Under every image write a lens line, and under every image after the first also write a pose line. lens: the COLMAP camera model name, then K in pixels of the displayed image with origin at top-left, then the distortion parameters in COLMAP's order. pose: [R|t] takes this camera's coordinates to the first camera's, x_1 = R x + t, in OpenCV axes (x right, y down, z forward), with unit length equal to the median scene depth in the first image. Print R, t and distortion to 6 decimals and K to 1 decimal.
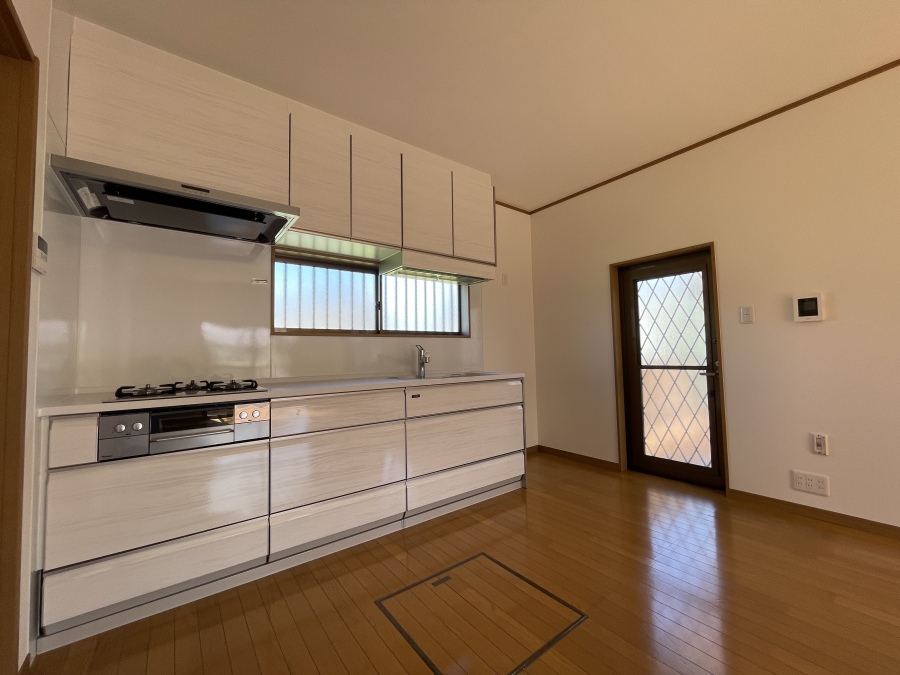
lens RADIAL K [[366.4, 0, 451.6], [0, 366.4, 336.3], [0, 0, 1]] dist [-0.001730, 0.000717]
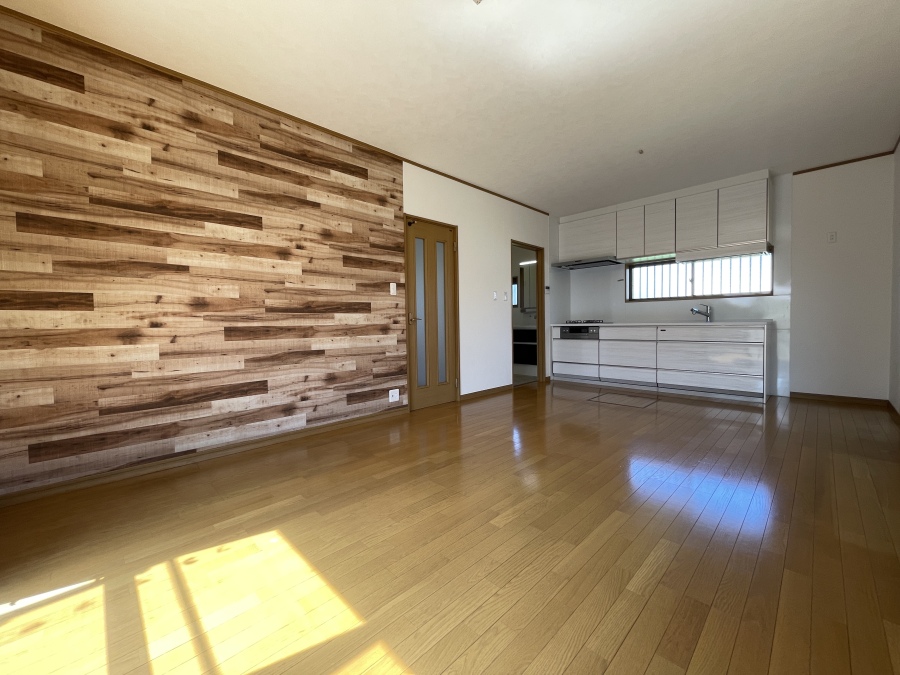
lens RADIAL K [[366.4, 0, 451.6], [0, 366.4, 336.3], [0, 0, 1]] dist [-0.001730, 0.000717]
pose [[0.128222, 0.052998, -0.990328, 1.377301], [0.061850, 0.996200, 0.061320, -0.001704], [0.989815, -0.069114, 0.124457, -0.329995]]
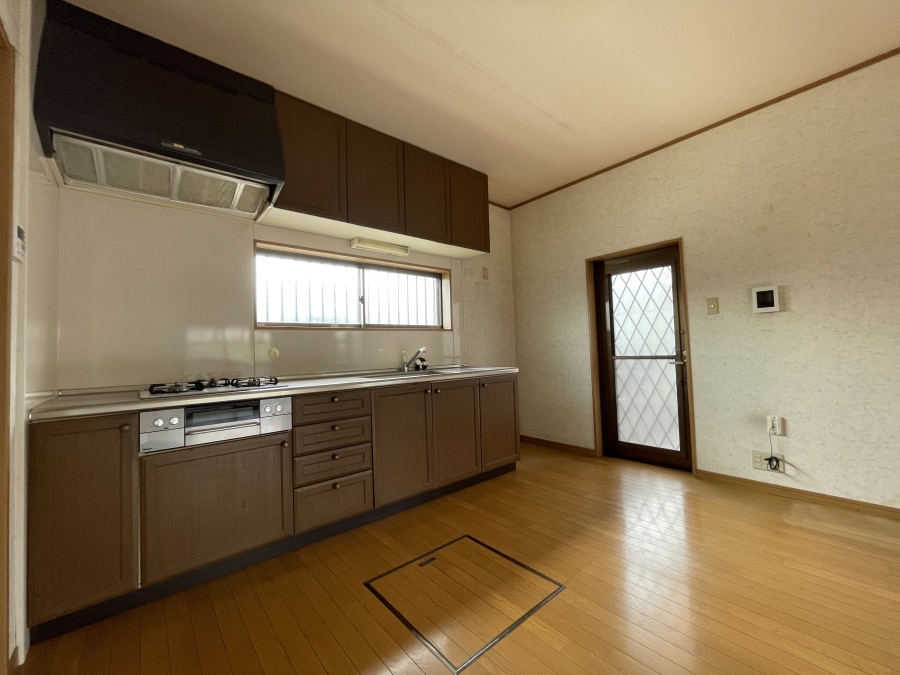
lens RADIAL K [[366.4, 0, 451.6], [0, 366.4, 336.3], [0, 0, 1]] dist [-0.001730, 0.000717]
pose [[0.998578, -0.009709, 0.052424, -0.004854], [0.009094, 0.999887, 0.011957, 0.007860], [-0.052535, -0.011464, 0.998553, -0.023454]]
